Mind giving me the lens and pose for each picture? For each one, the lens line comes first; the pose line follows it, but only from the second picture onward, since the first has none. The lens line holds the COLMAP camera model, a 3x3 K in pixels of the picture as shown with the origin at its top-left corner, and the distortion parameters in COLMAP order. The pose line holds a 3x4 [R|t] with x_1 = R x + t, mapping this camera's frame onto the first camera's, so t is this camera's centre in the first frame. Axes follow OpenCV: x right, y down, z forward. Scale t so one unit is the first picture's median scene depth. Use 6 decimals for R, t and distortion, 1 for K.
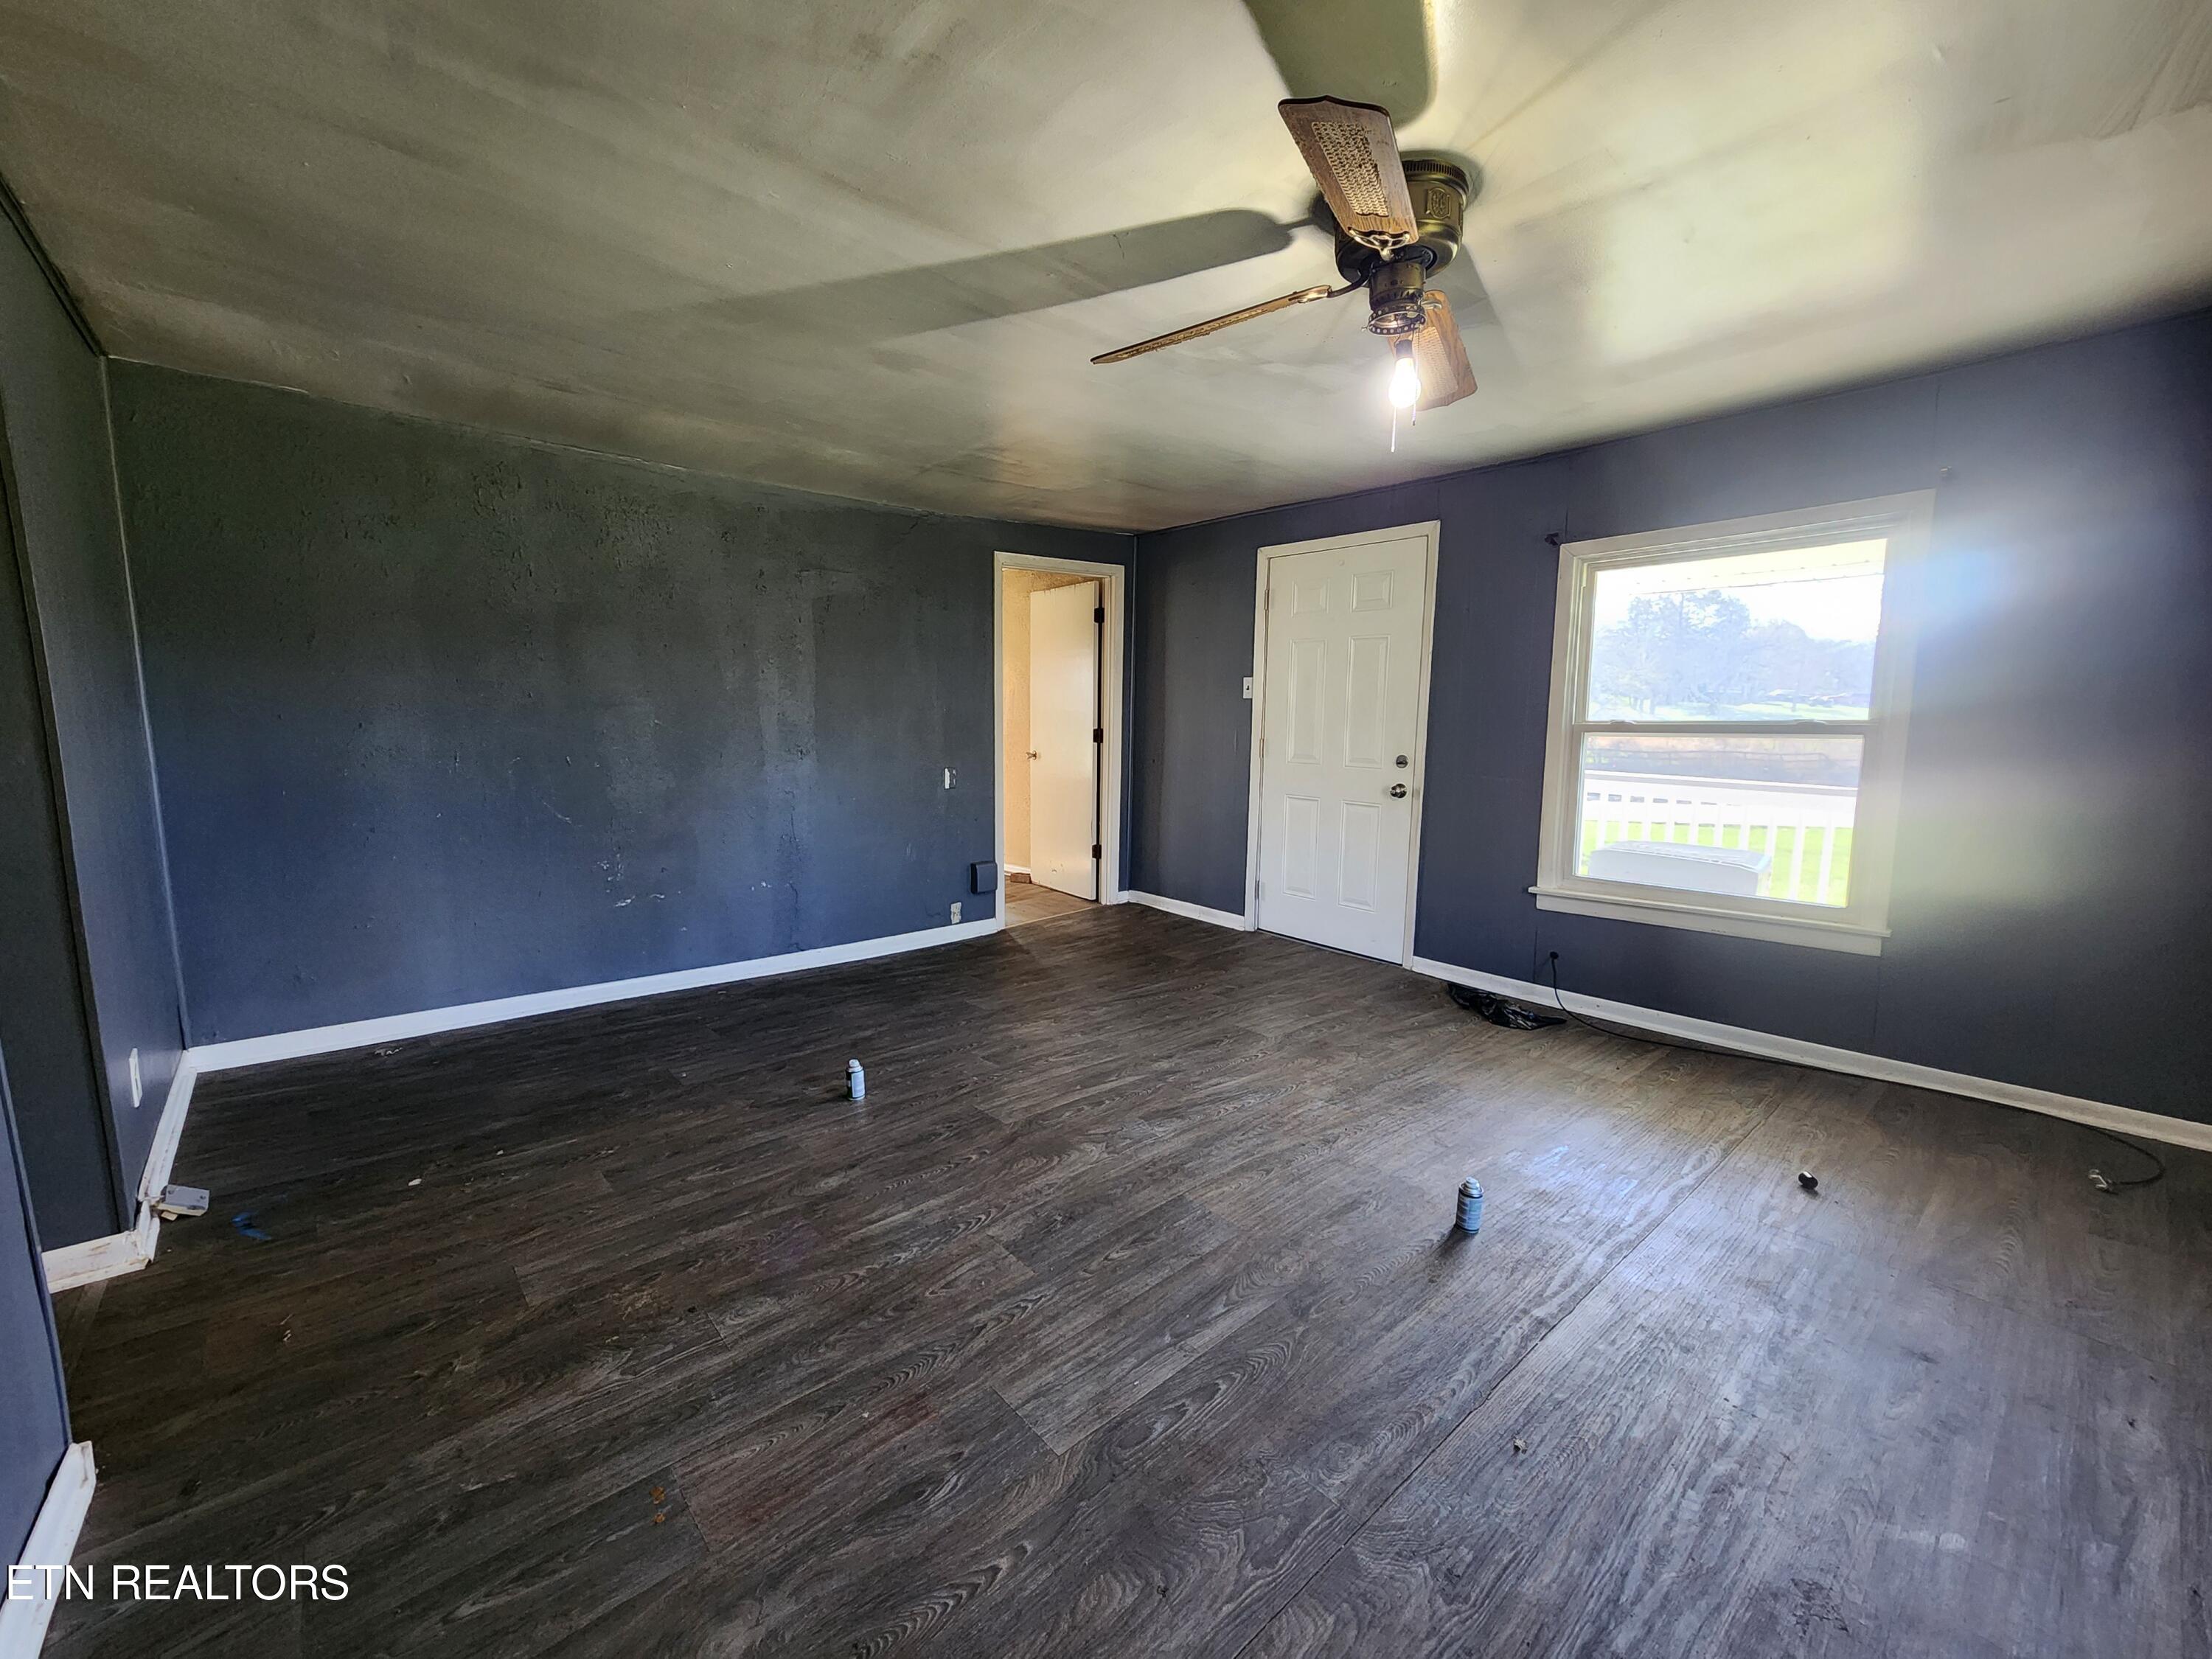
lens RADIAL K [[913.9, 0, 1085.3], [0, 913.9, 831.4], [0, 0, 1]] dist [-0.000748, 0.002216]
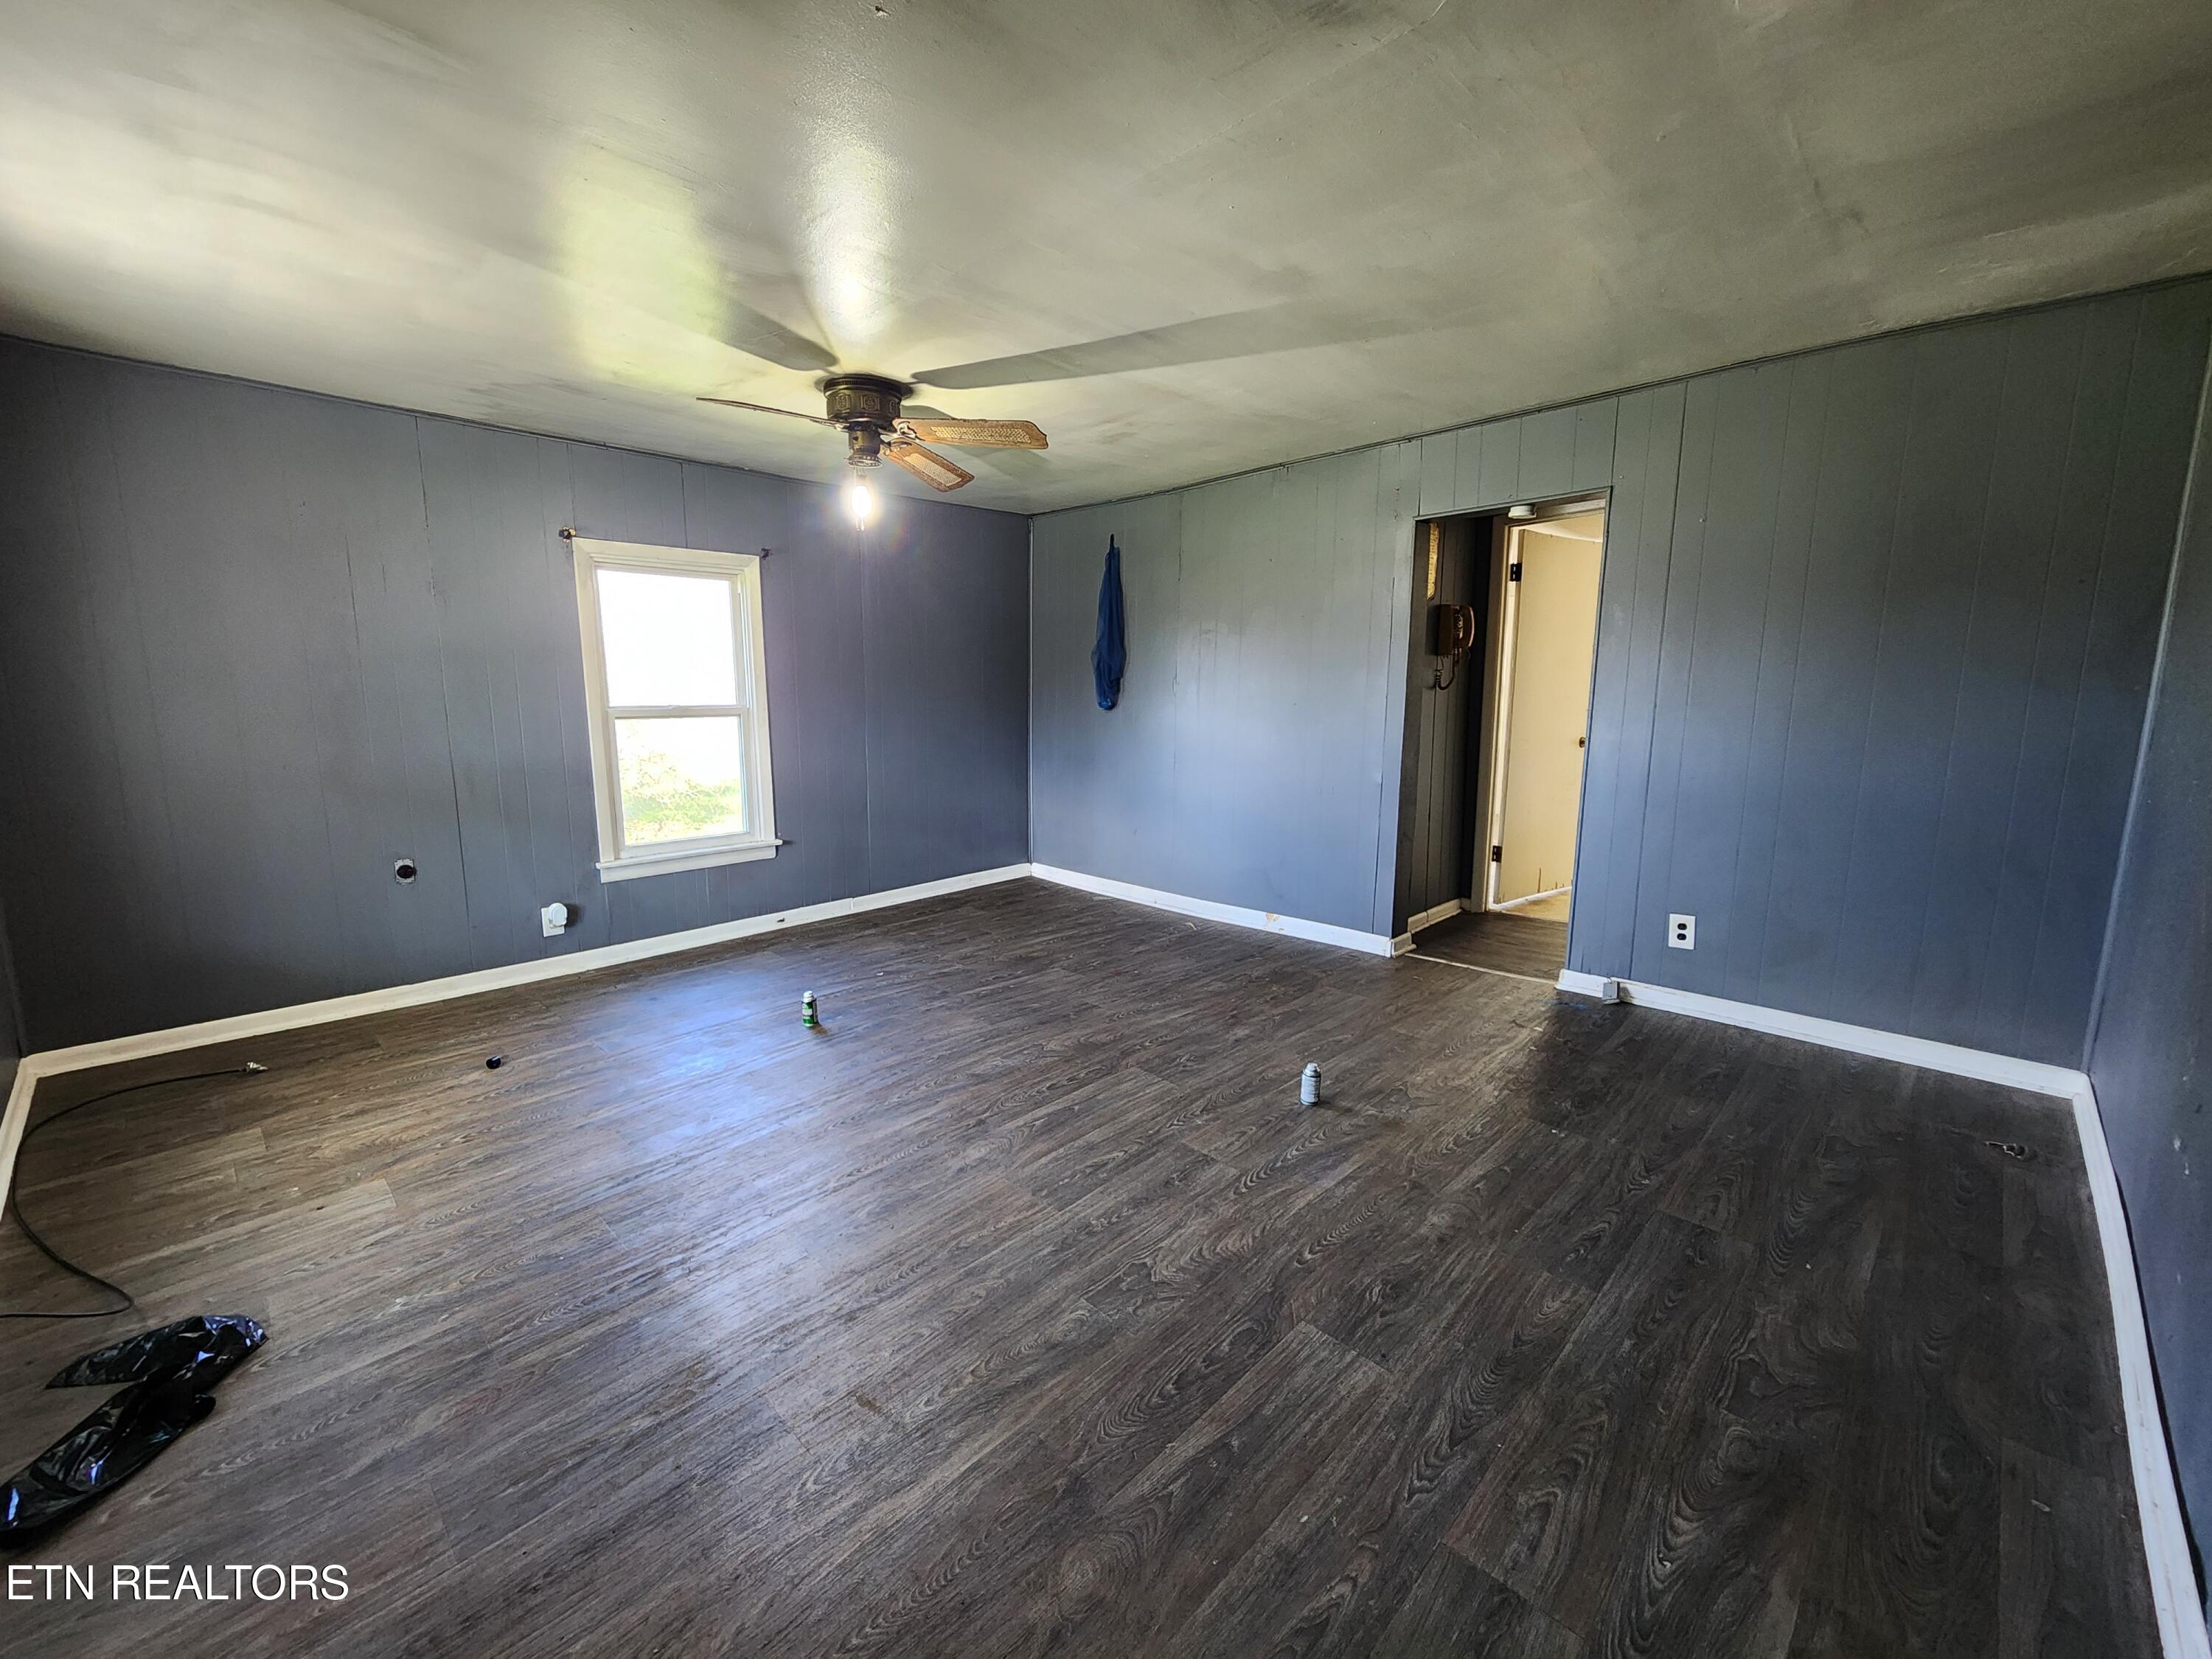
lens RADIAL K [[913.9, 0, 1093.2], [0, 913.9, 823.5], [0, 0, 1]] dist [-0.000748, 0.002216]
pose [[-0.995602, 0.017207, -0.092091, 0.067271], [-0.009099, 0.960581, 0.277851, -0.302021], [0.093242, 0.277467, -0.956200, 2.208257]]
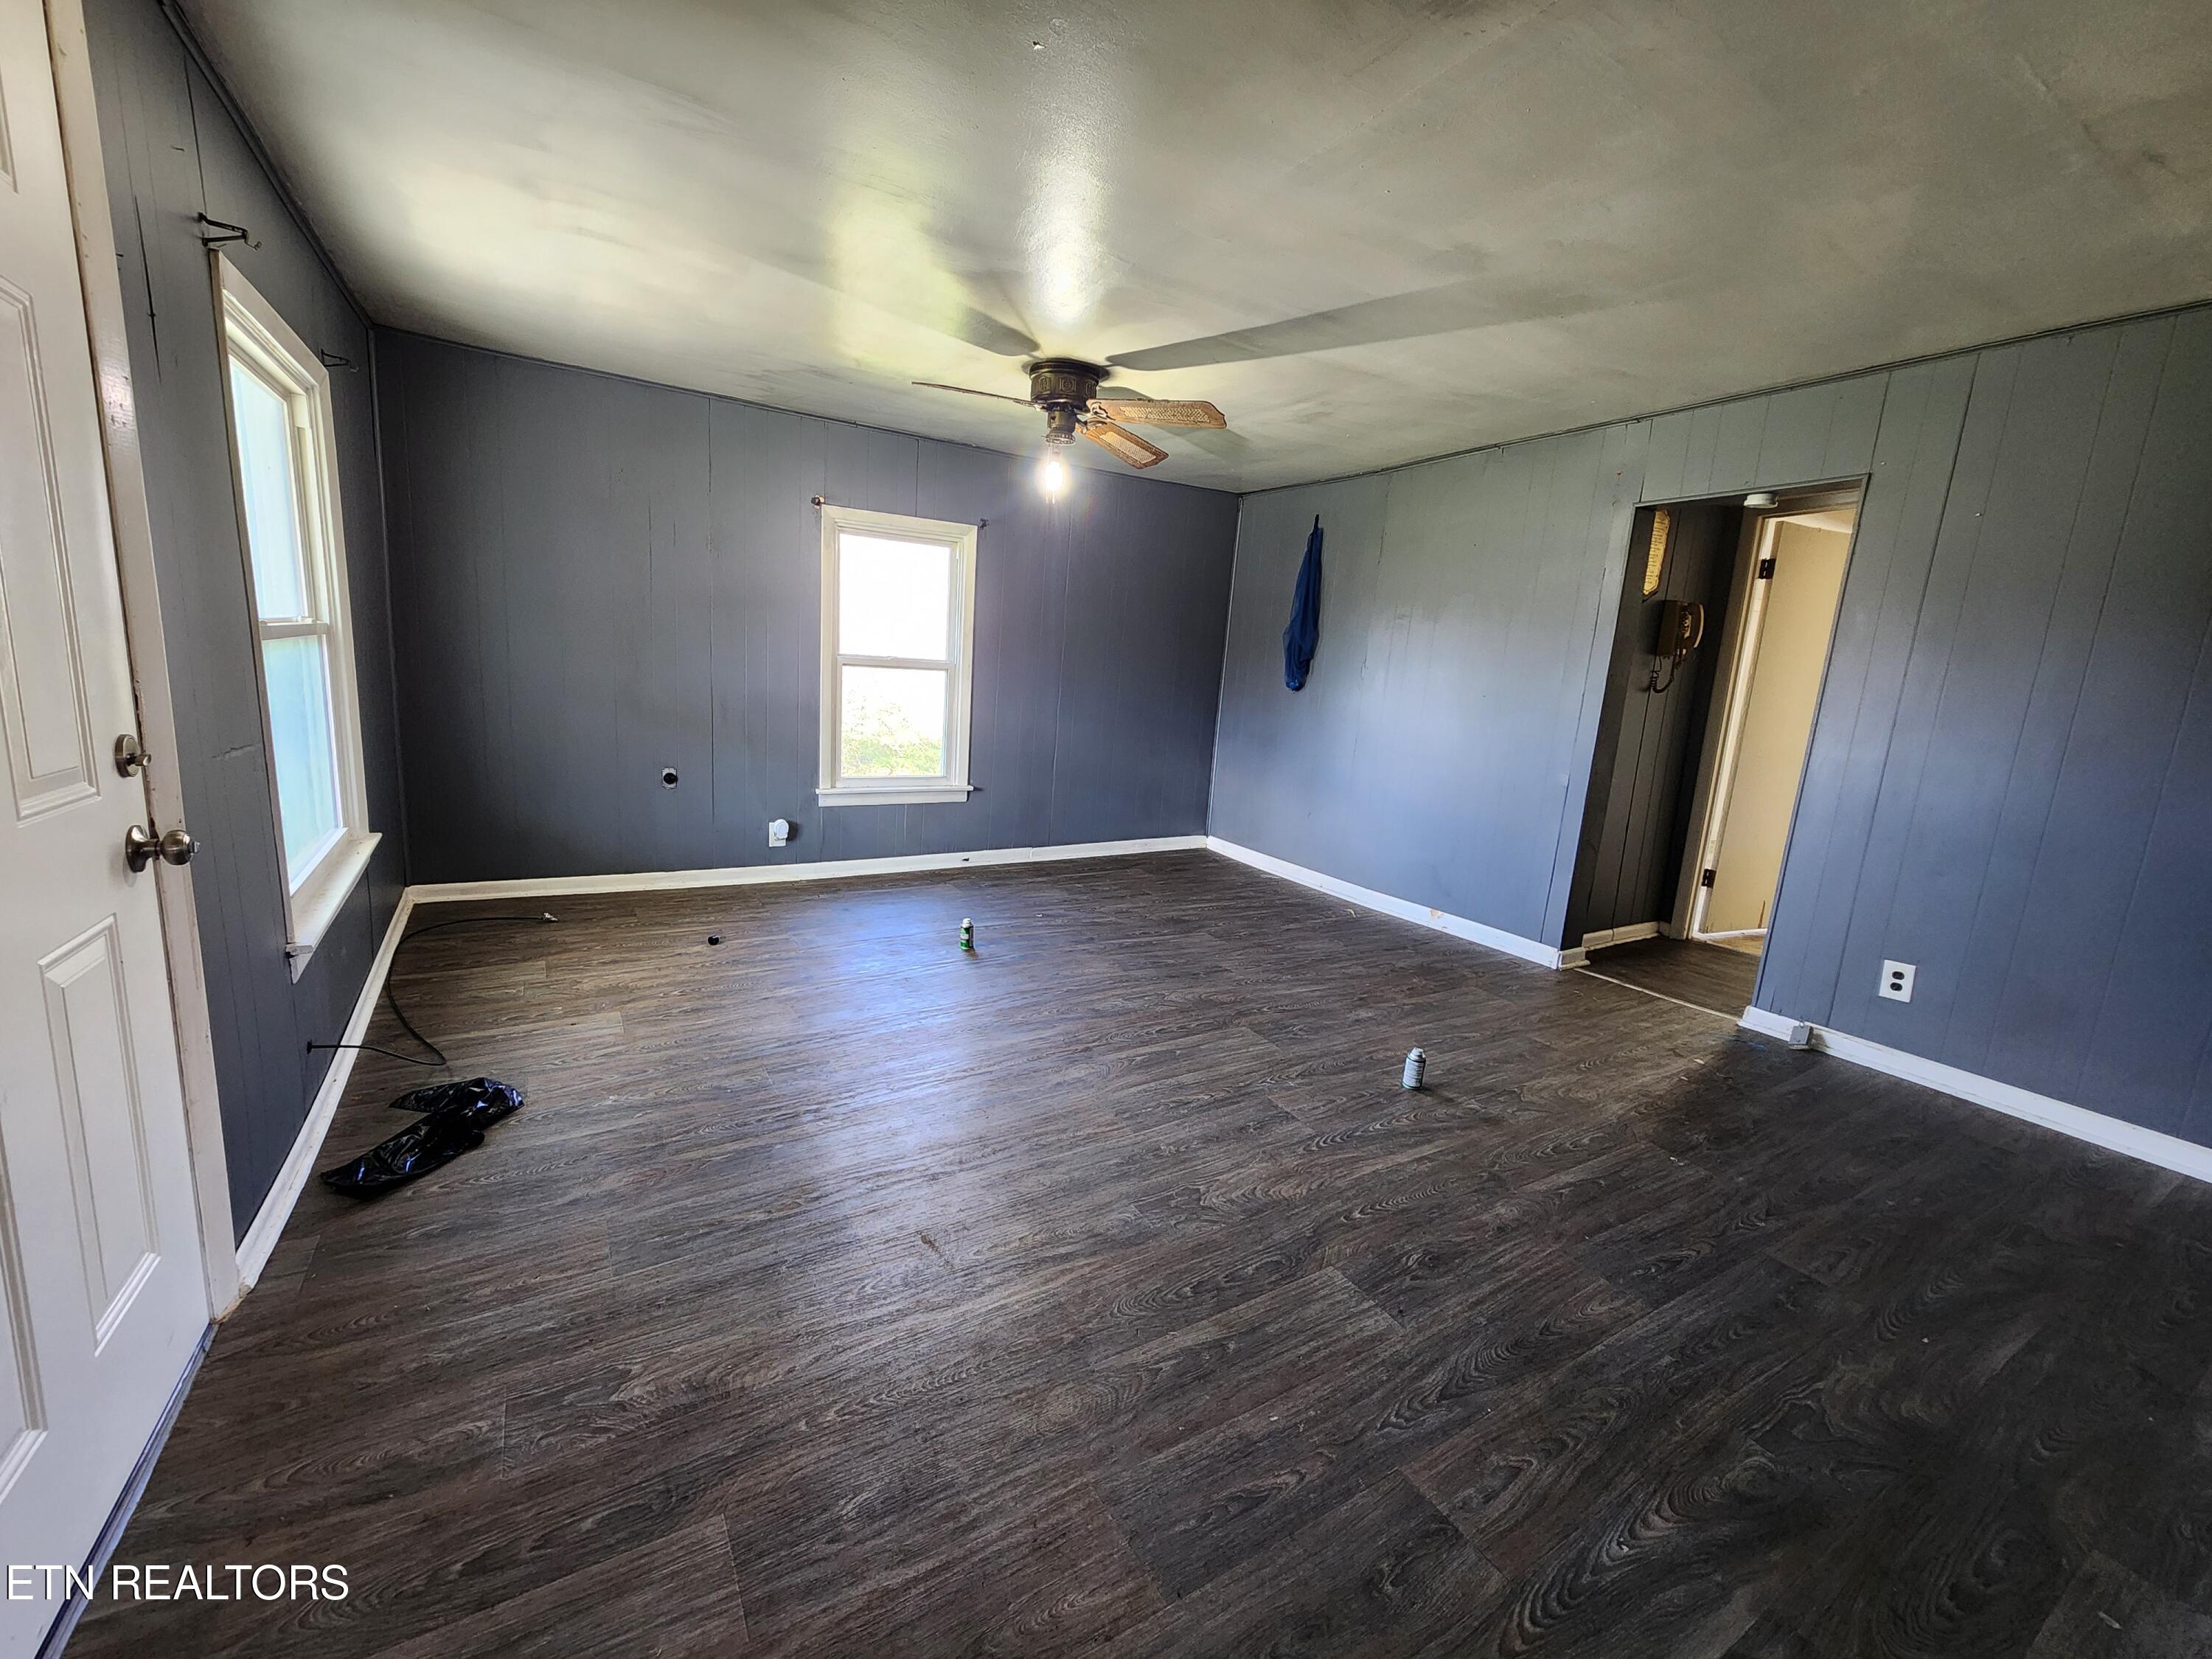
lens RADIAL K [[913.9, 0, 1093.6], [0, 913.9, 823.5], [0, 0, 1]] dist [-0.000748, 0.002216]
pose [[-0.985424, -0.088119, 0.145514, -0.047901], [-0.040386, 0.952111, 0.303073, -0.297230], [-0.165252, 0.292779, -0.941792, 2.287174]]
